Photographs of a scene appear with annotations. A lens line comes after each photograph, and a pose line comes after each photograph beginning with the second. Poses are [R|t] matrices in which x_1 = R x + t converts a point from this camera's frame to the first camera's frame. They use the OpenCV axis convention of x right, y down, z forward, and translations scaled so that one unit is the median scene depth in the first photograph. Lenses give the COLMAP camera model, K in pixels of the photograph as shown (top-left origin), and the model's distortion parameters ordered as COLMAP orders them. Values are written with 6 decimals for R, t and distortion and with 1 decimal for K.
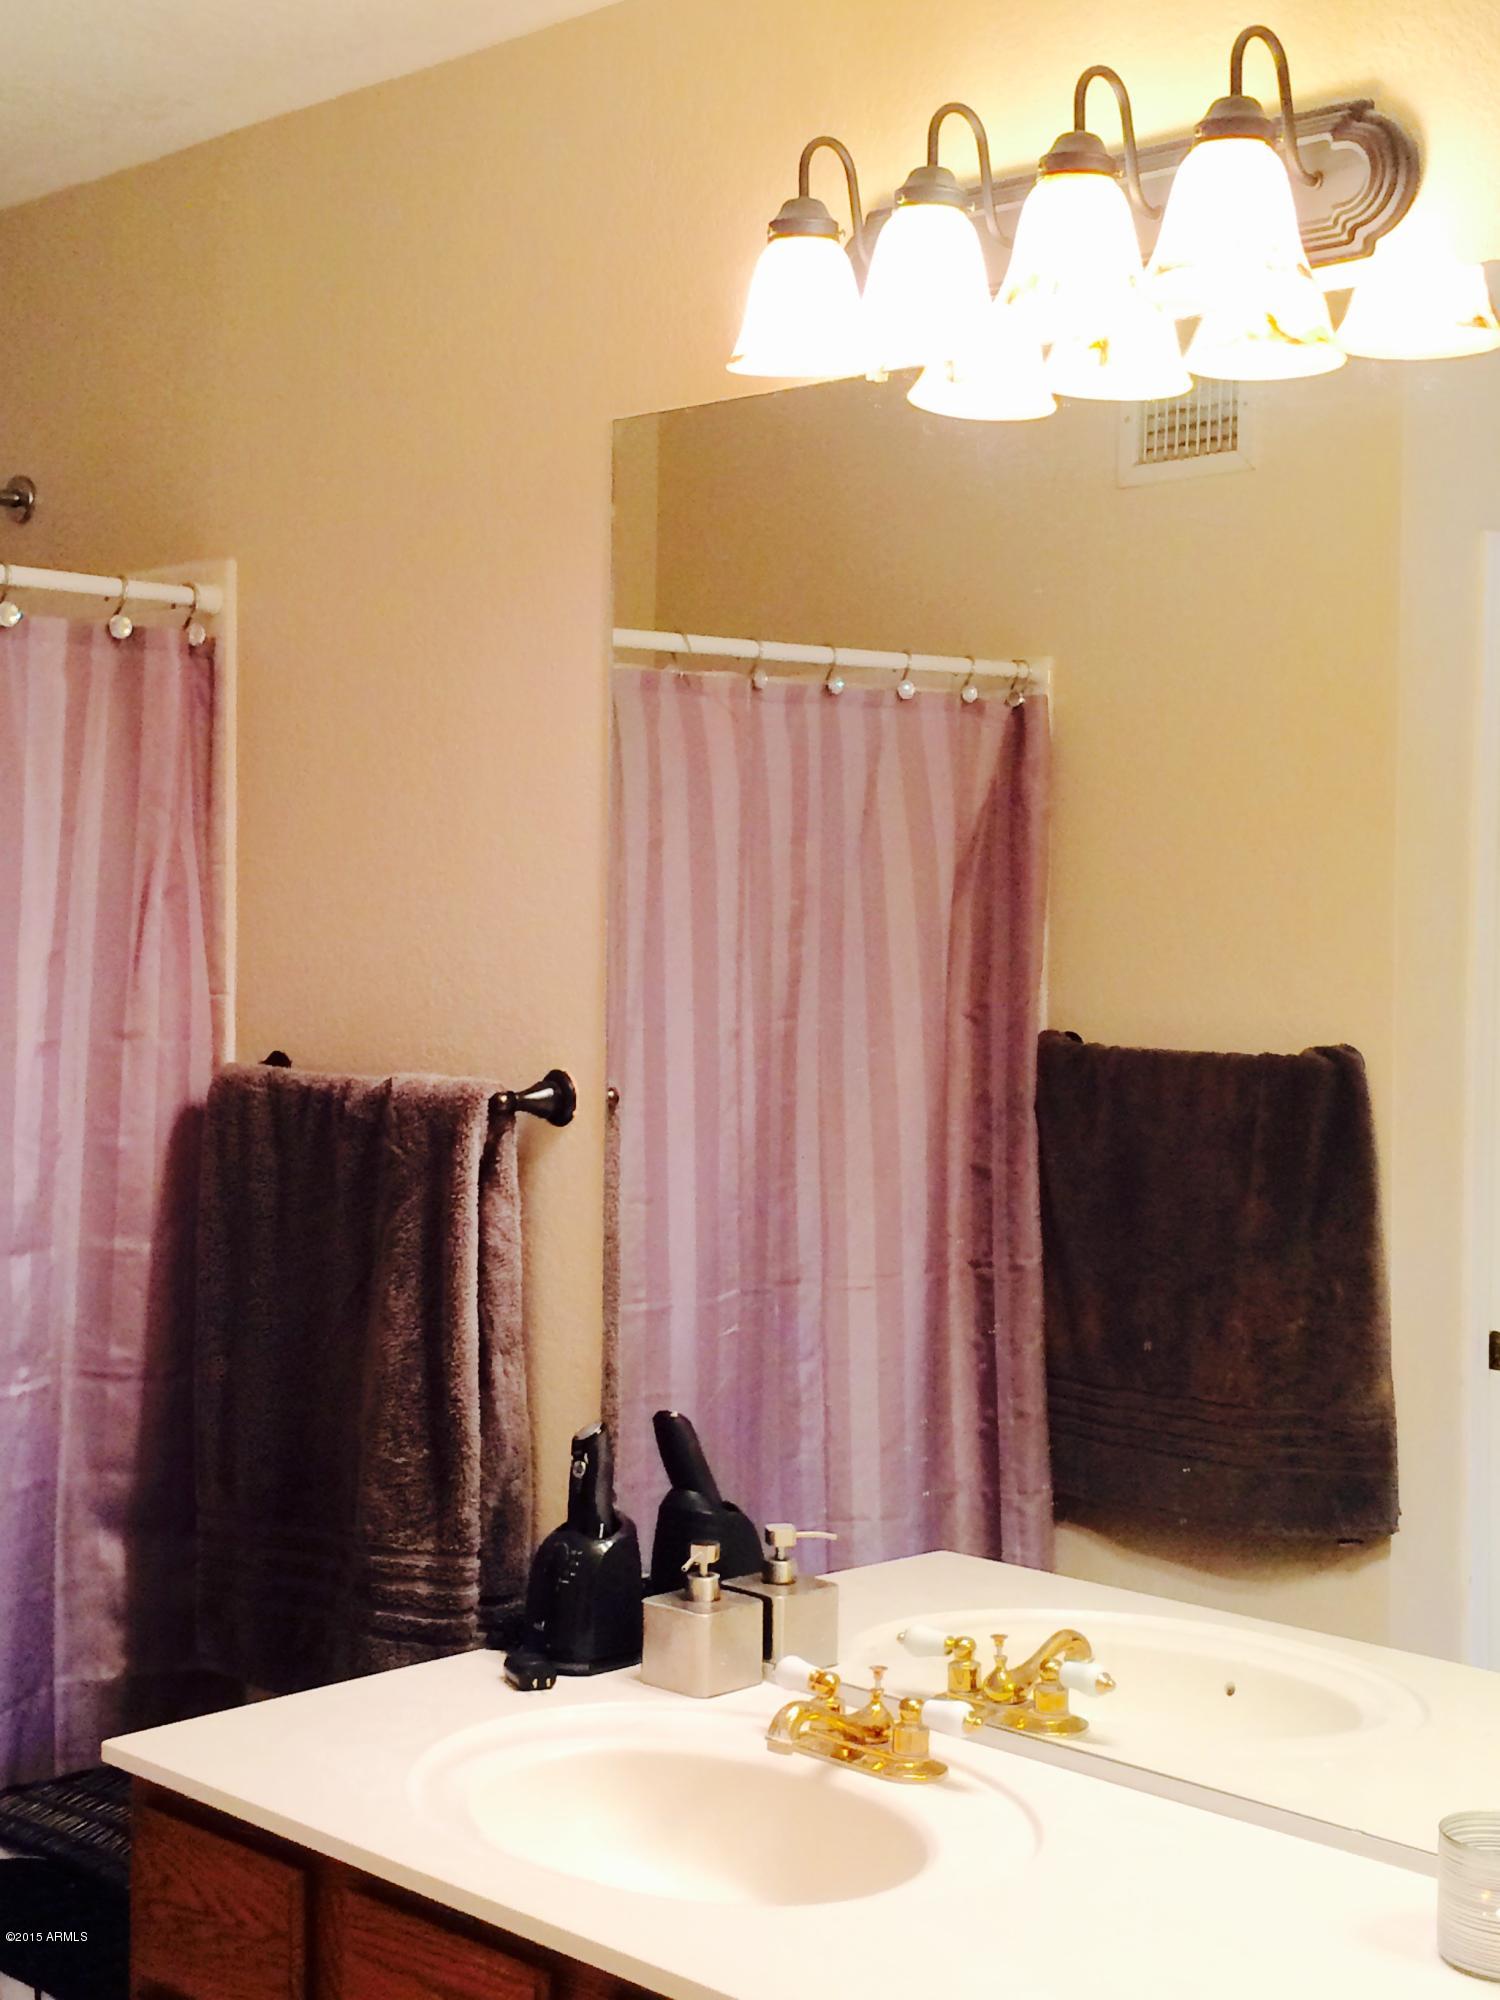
lens RADIAL K [[2745.6, 0, 742.7], [0, 2745.6, 988.2], [0, 0, 1]] dist [0.010140, 0.000000]
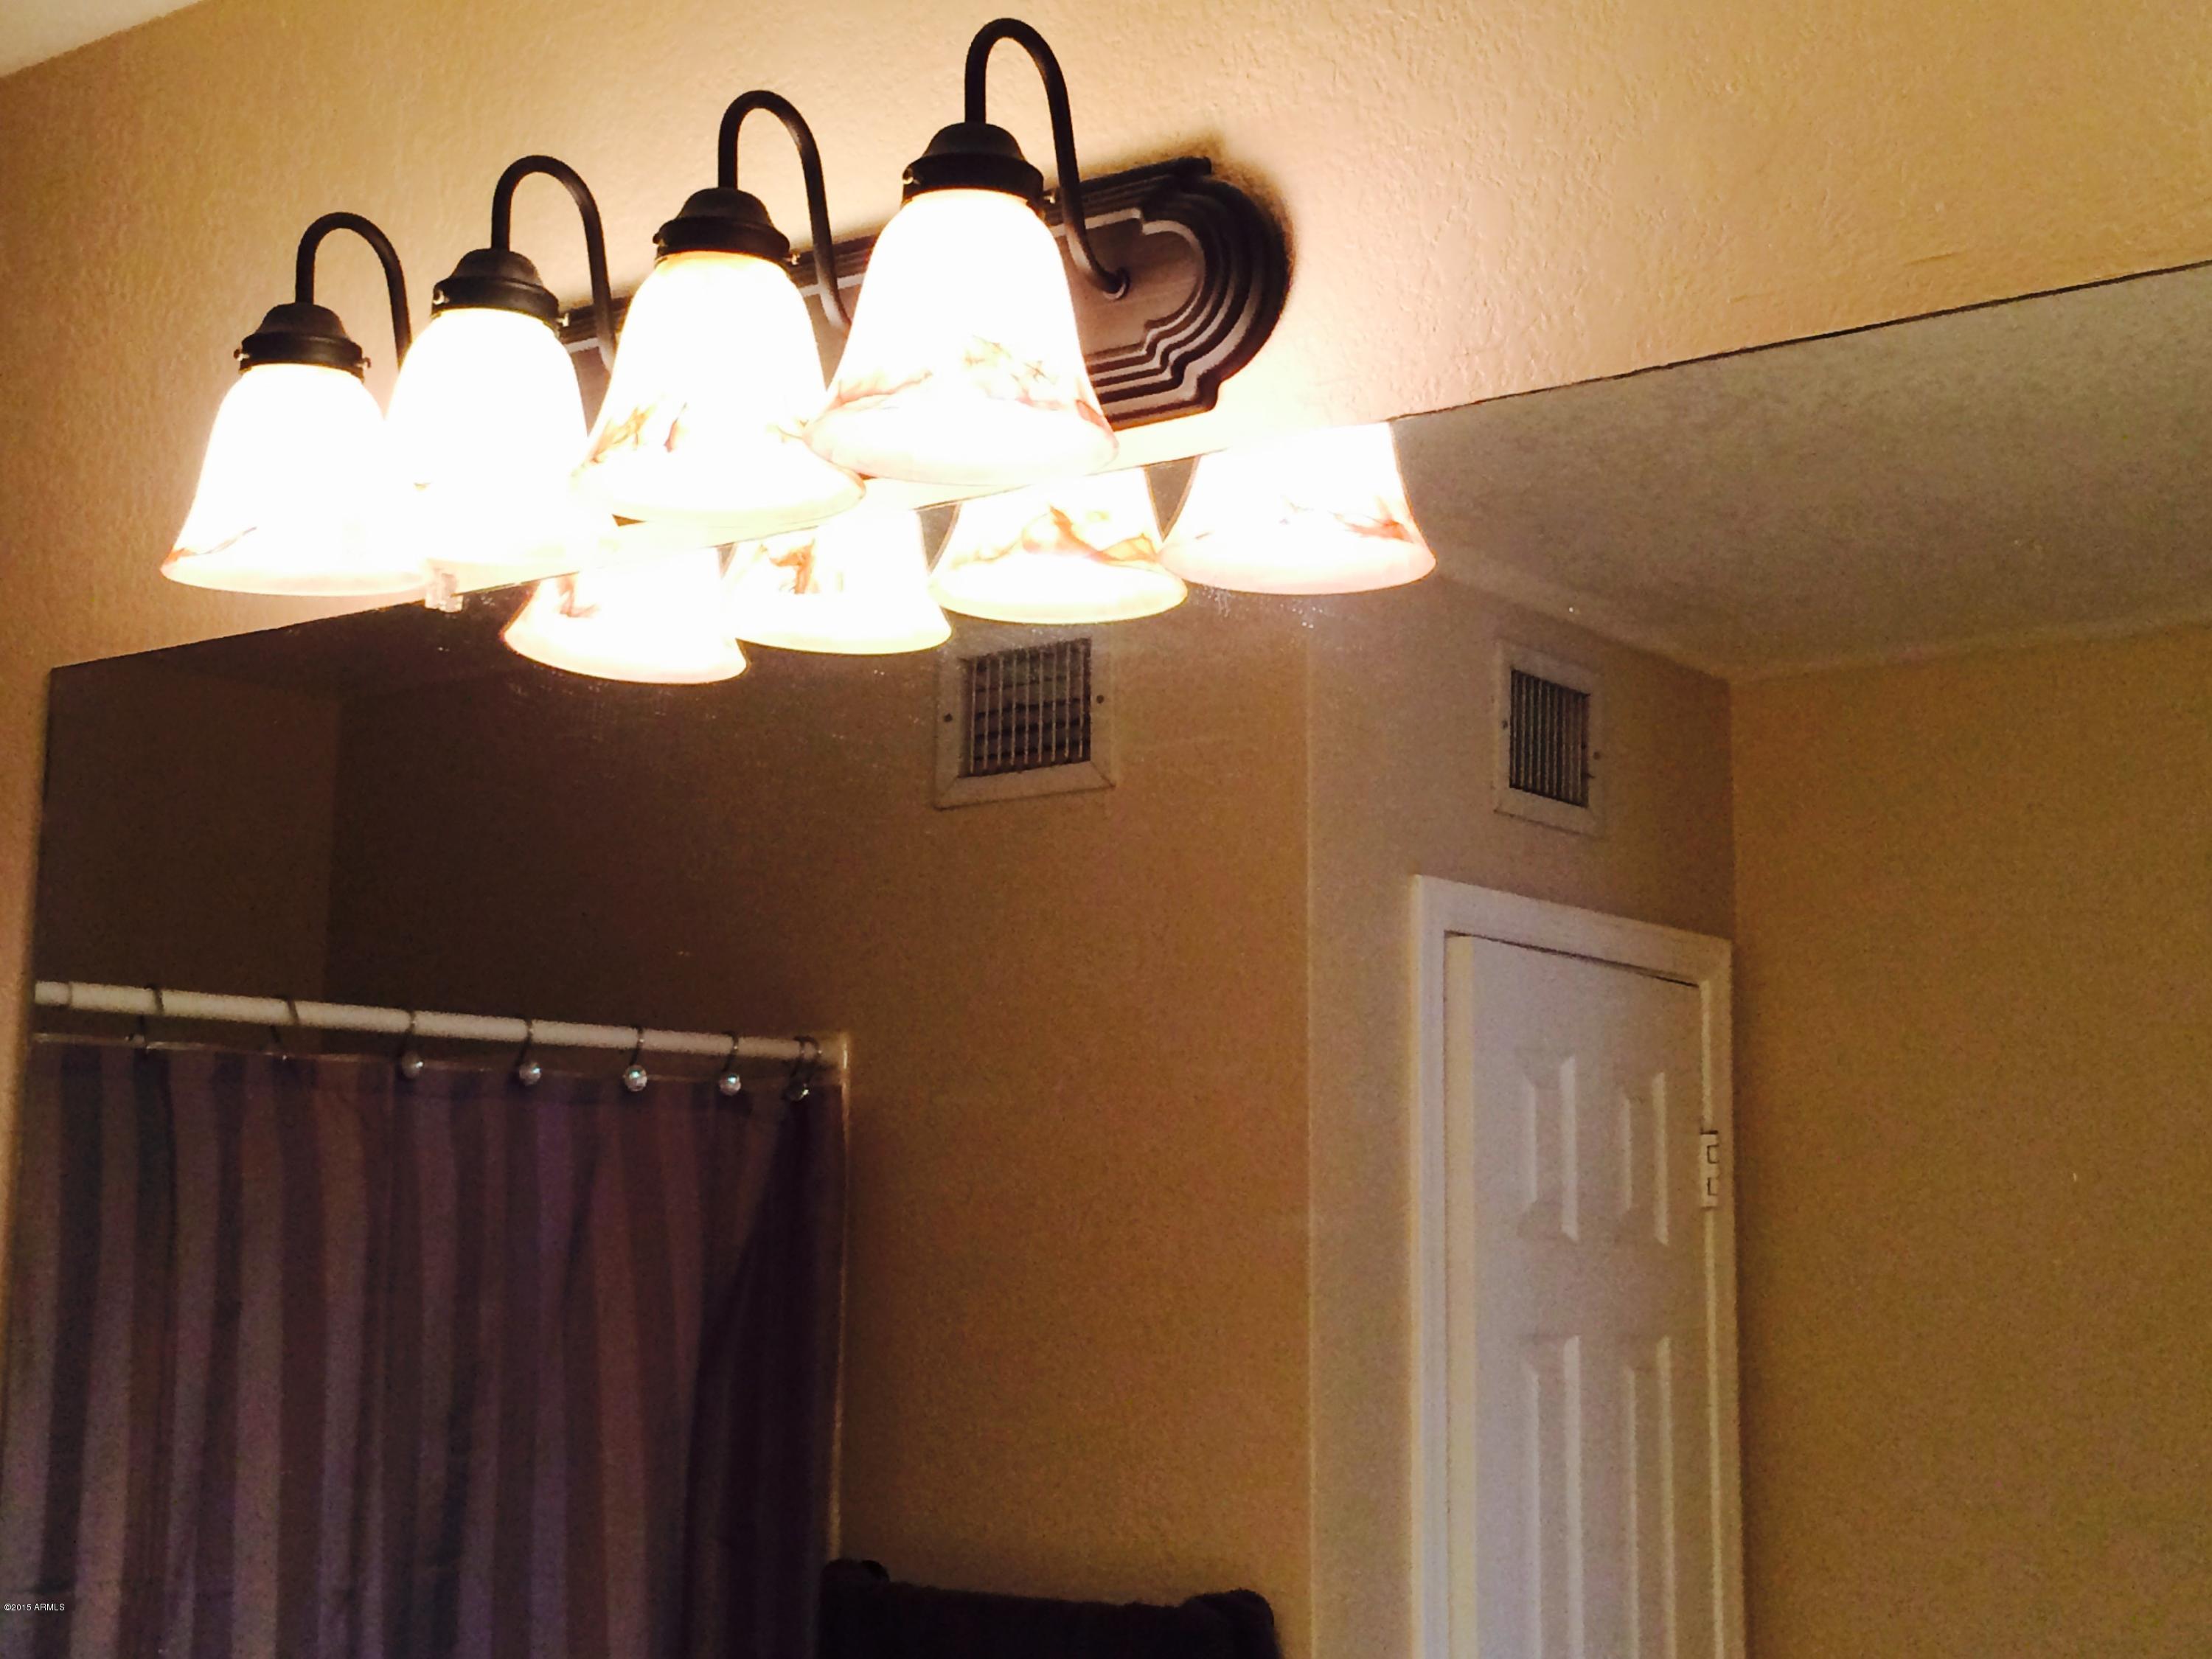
lens RADIAL K [[3036.7, 0, 1111.0], [0, 3036.7, 830.7], [0, 0, 1]] dist [0.010140, 0.000000]
pose [[0.987618, 0.021235, 0.155437, 0.087977], [0.006619, 0.984275, -0.176519, -0.049259], [-0.156741, 0.175362, 0.971947, 0.312022]]
